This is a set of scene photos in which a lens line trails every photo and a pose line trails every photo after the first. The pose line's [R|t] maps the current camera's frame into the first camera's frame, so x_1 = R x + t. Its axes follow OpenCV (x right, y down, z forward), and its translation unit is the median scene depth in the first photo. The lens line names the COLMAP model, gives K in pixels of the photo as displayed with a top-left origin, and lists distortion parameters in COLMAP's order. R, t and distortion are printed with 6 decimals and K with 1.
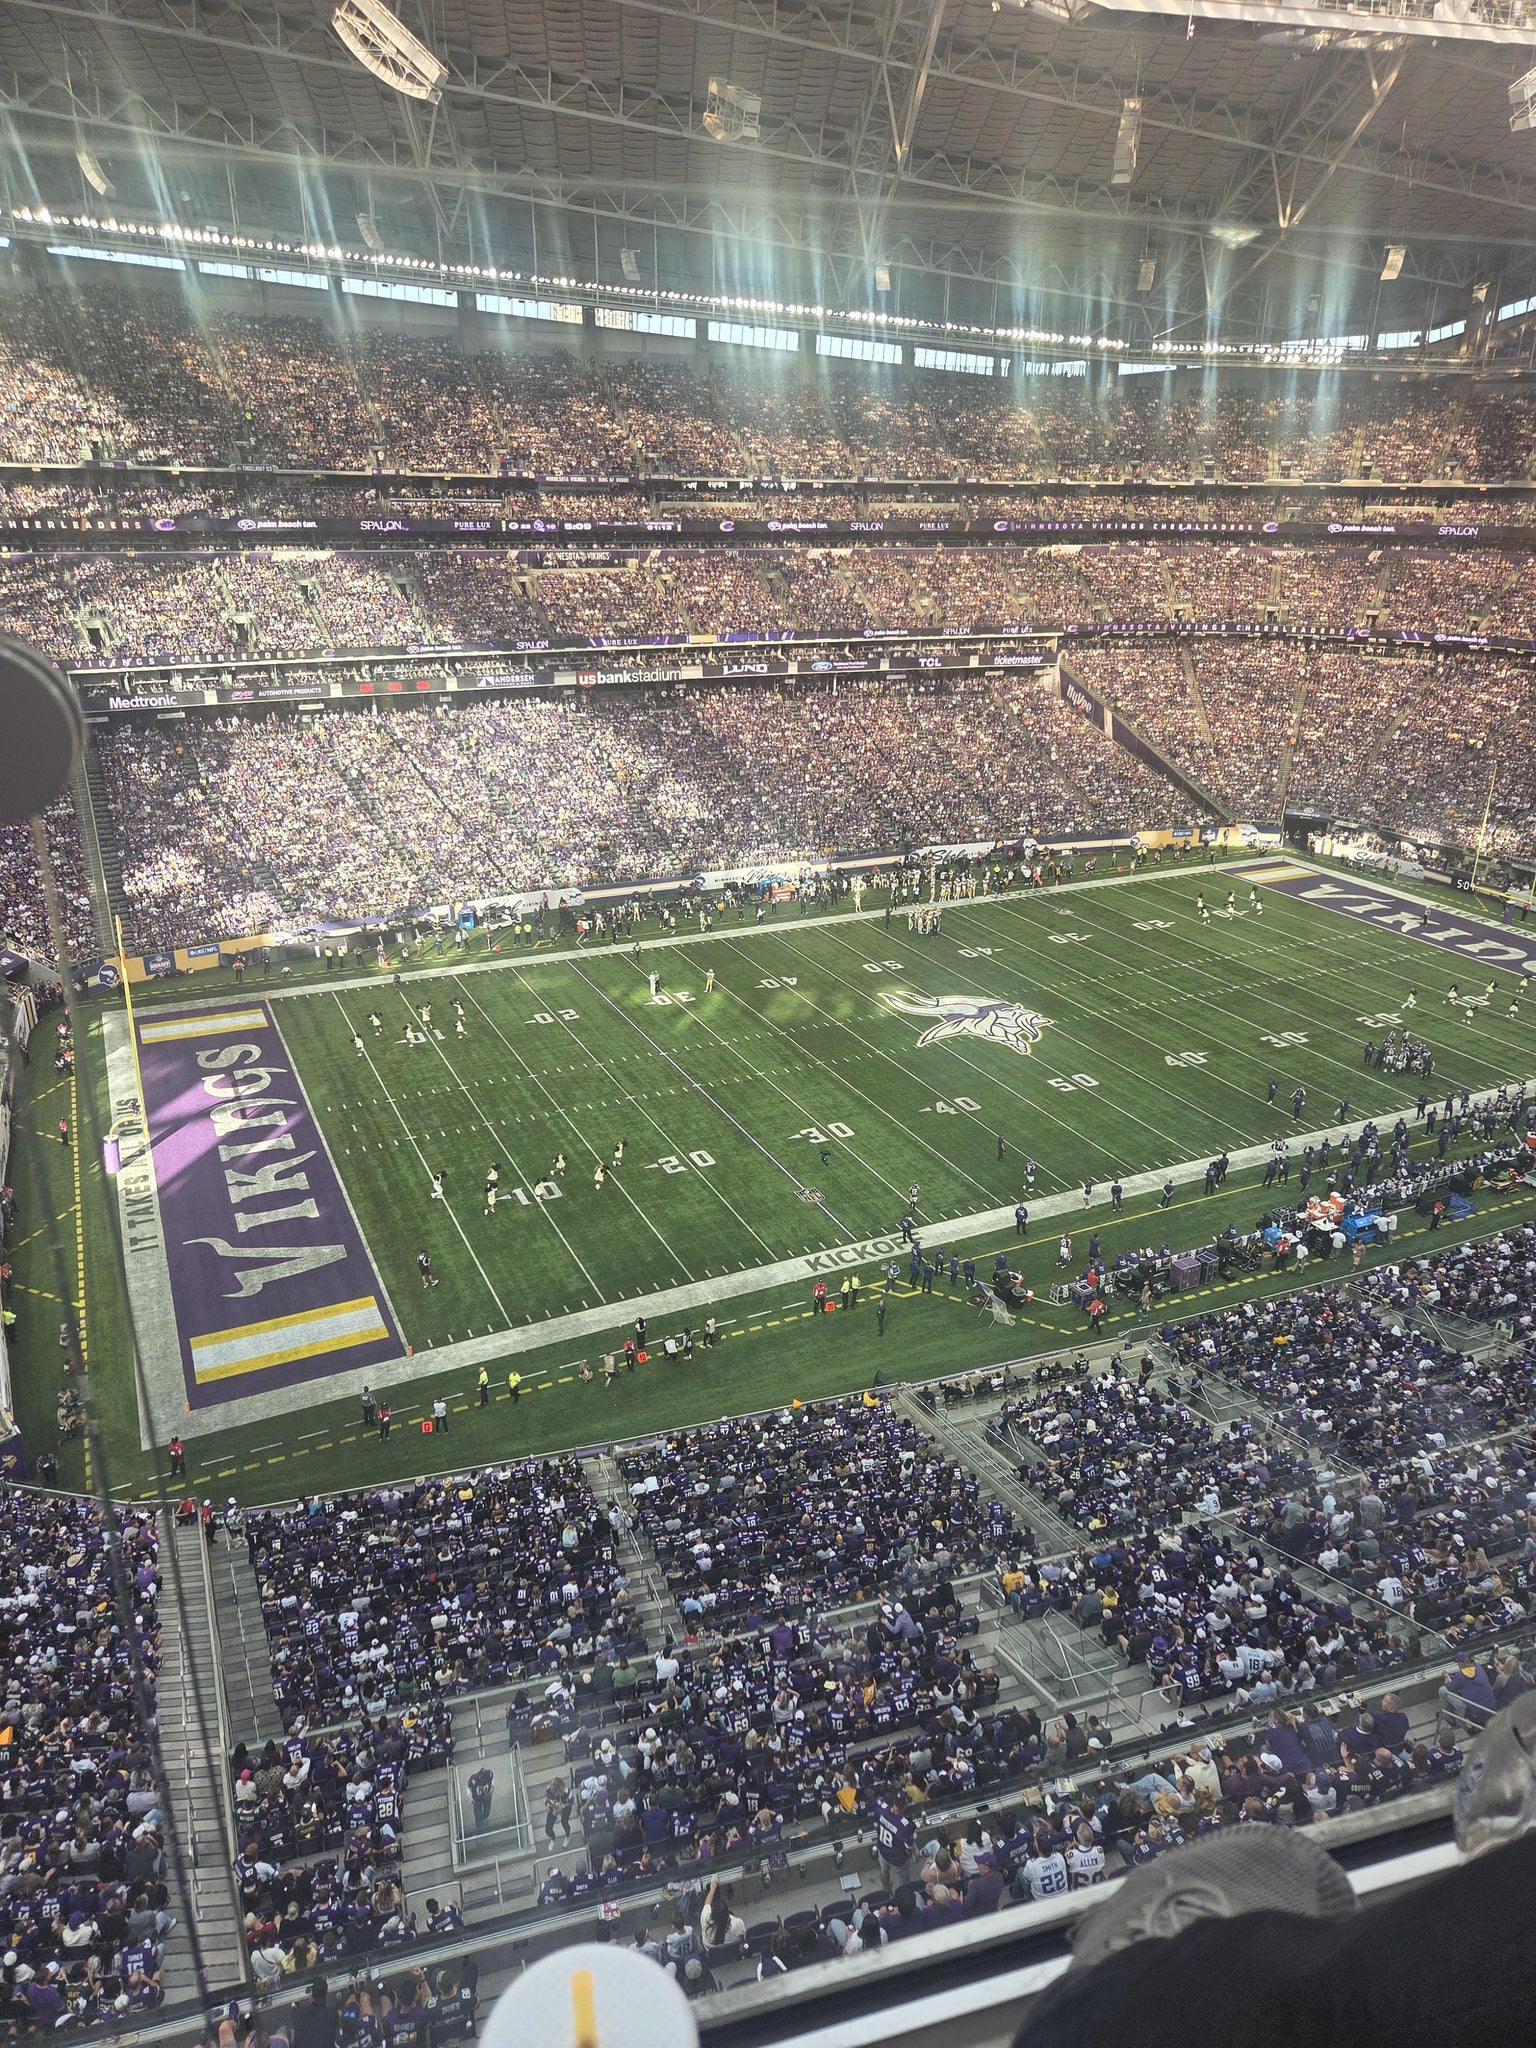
lens RADIAL K [[1392.2, 0, 771.1], [0, 1392.2, 1029.3], [0, 0, 1]] dist [0.090047, -0.089014]
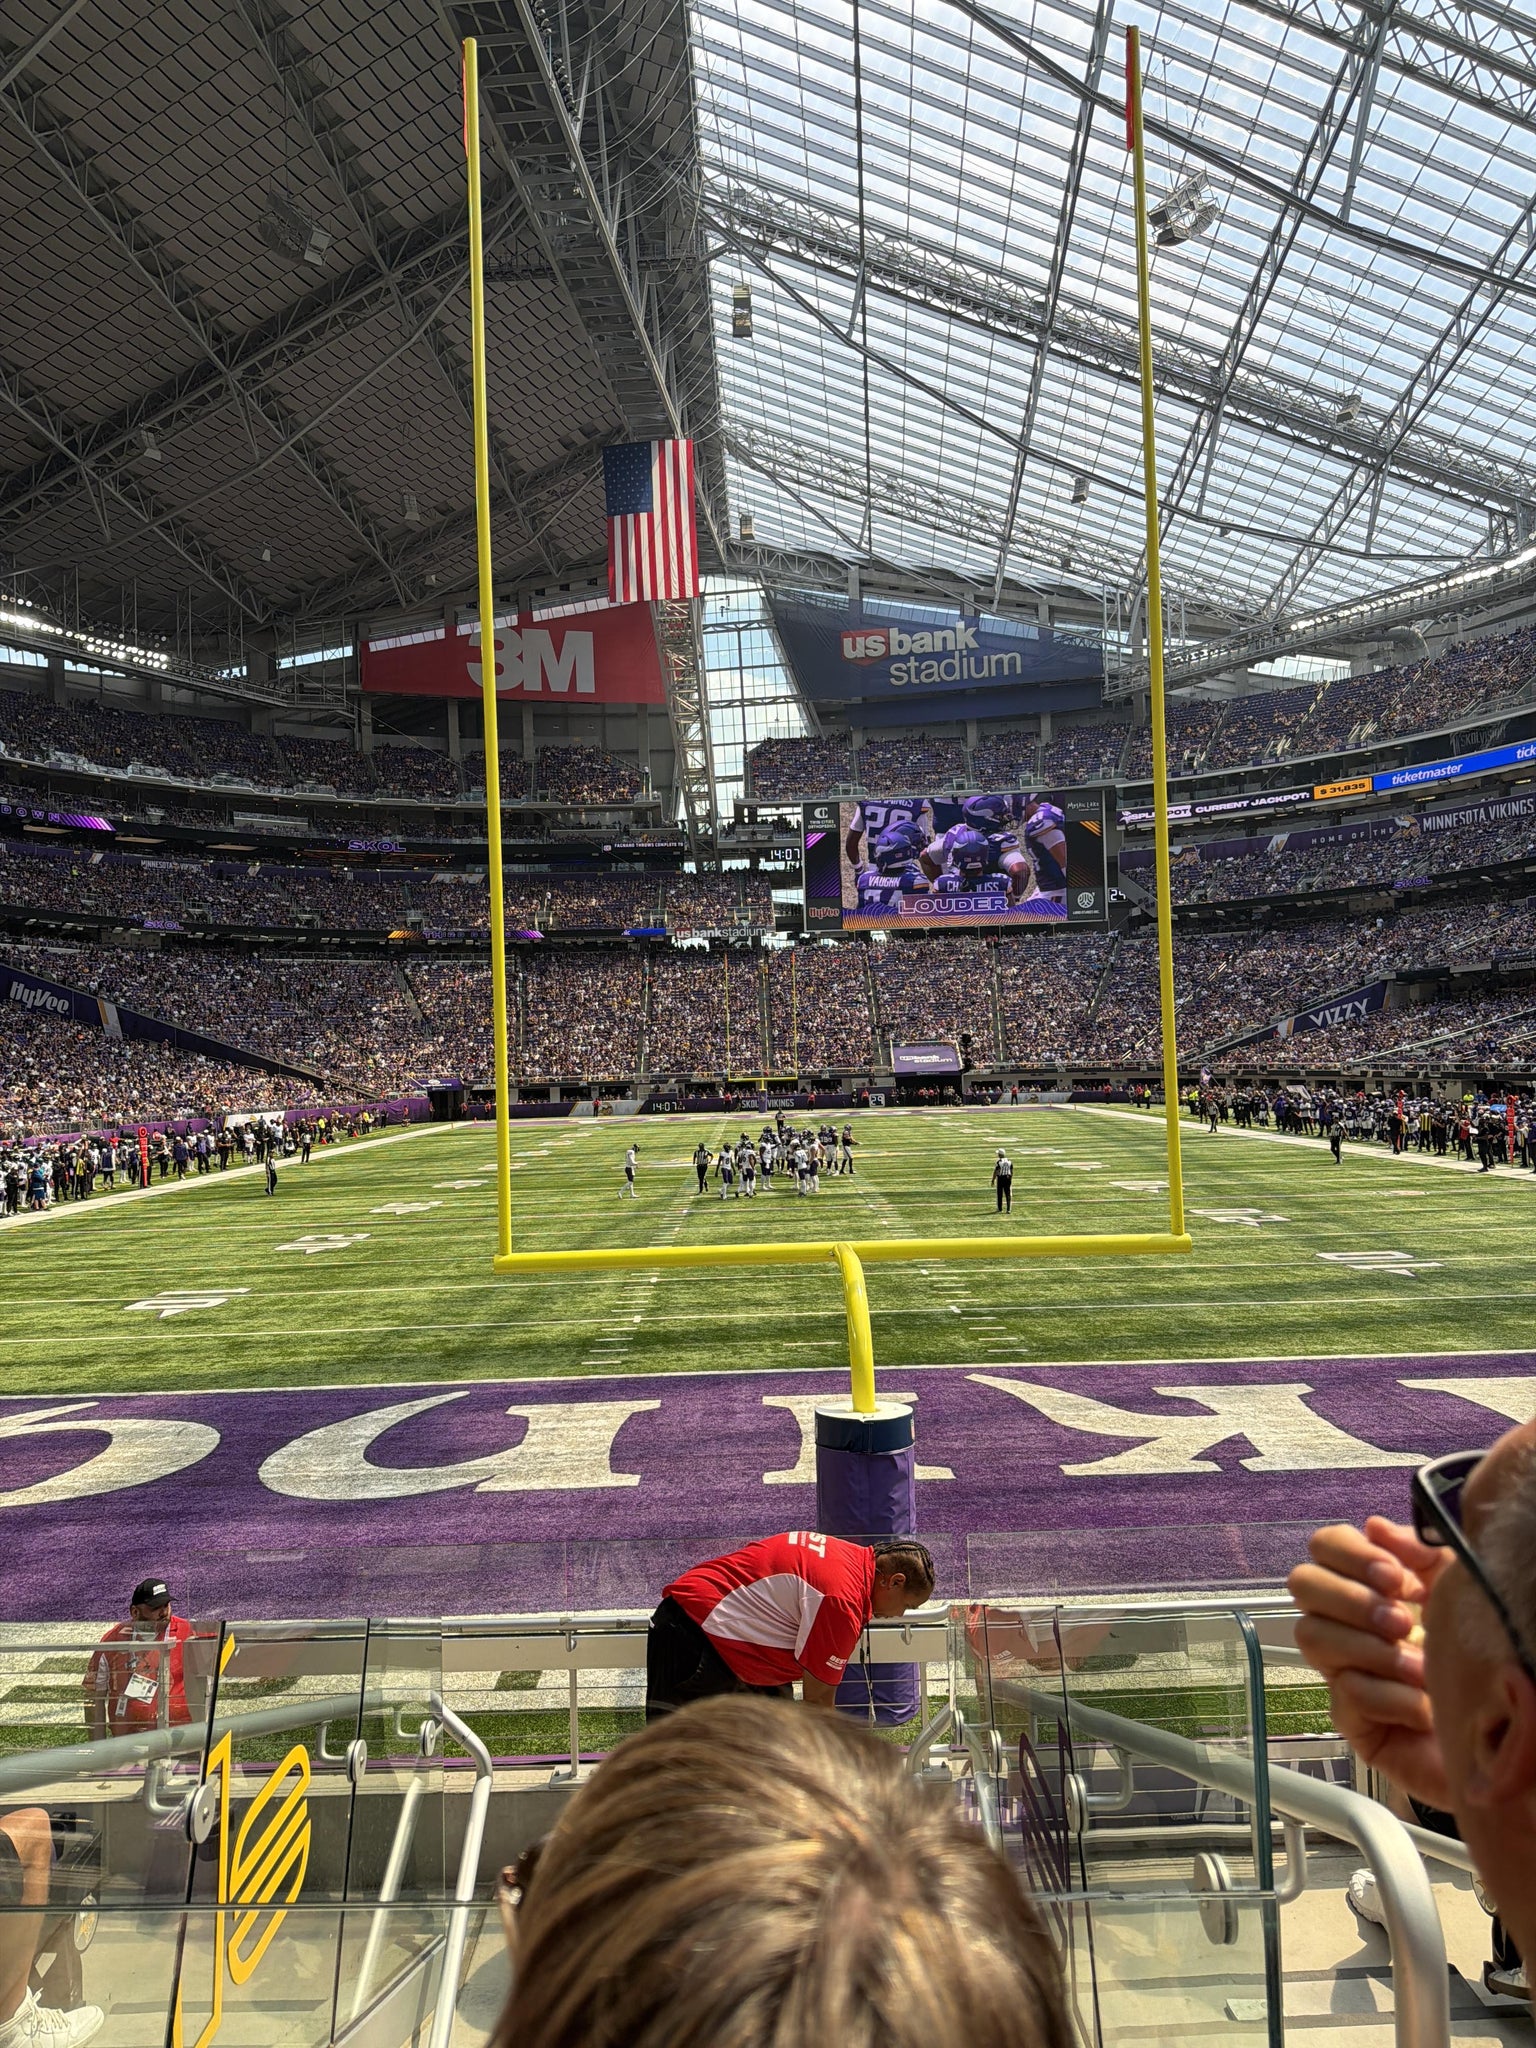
lens RADIAL K [[1439.1, 0, 768.0], [0, 1439.1, 1024.0], [0, 0, 1]] dist [0.175419, -0.362214]
pose [[0.429774, -0.002419, 0.902933, -0.323142], [0.366527, 0.914370, -0.172008, 0.036333], [-0.825199, 0.404873, 0.393859, 0.501718]]
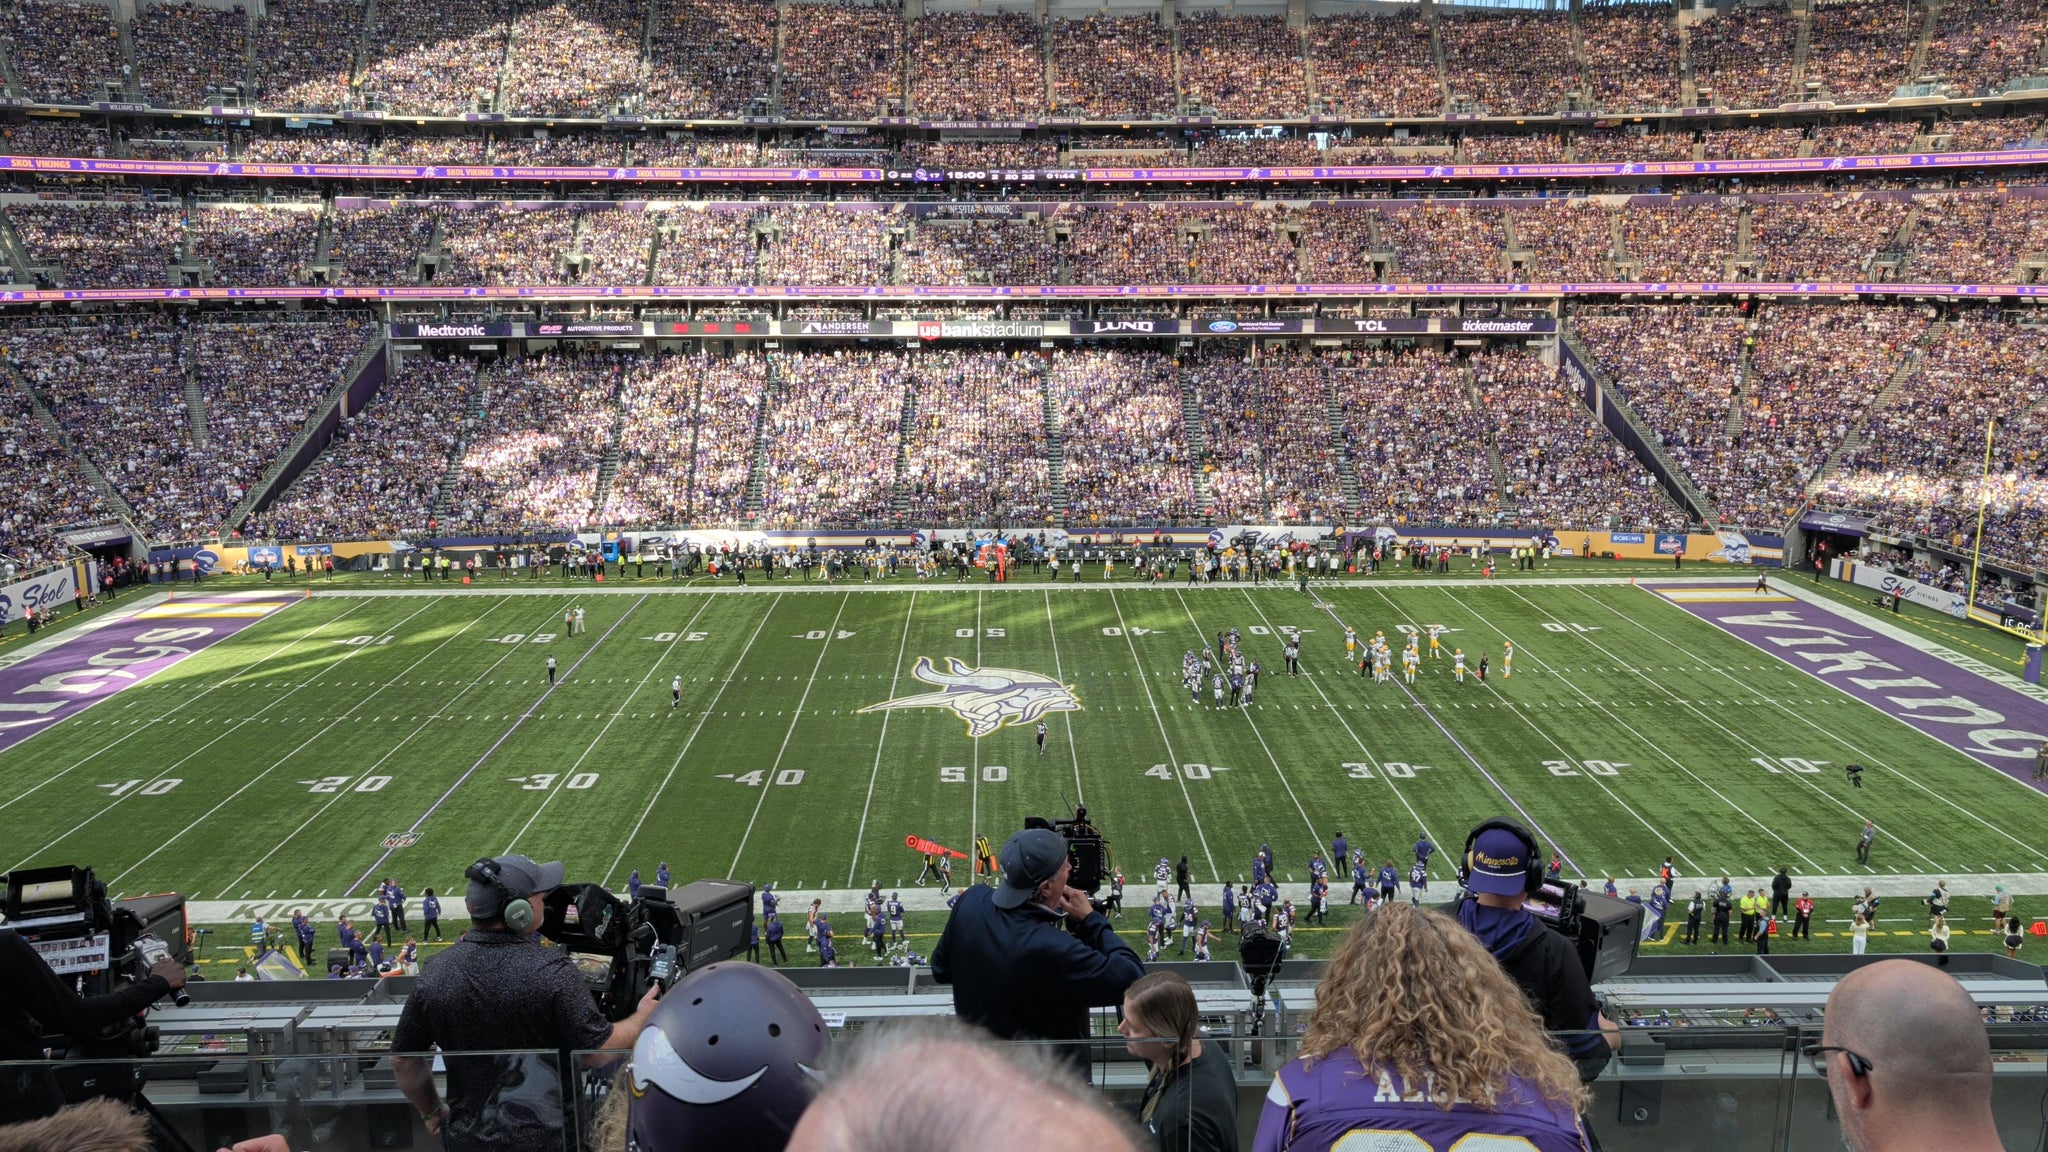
lens RADIAL K [[1479.1, 0, 1019.9], [0, 1479.1, 572.1], [0, 0, 1]] dist [0.017492, 0.003332]
pose [[0.909348, 0.071099, -0.409917, 0.331494], [-0.139197, 0.980500, -0.138724, 0.023988], [0.392060, 0.183208, 0.901512, 0.215604]]
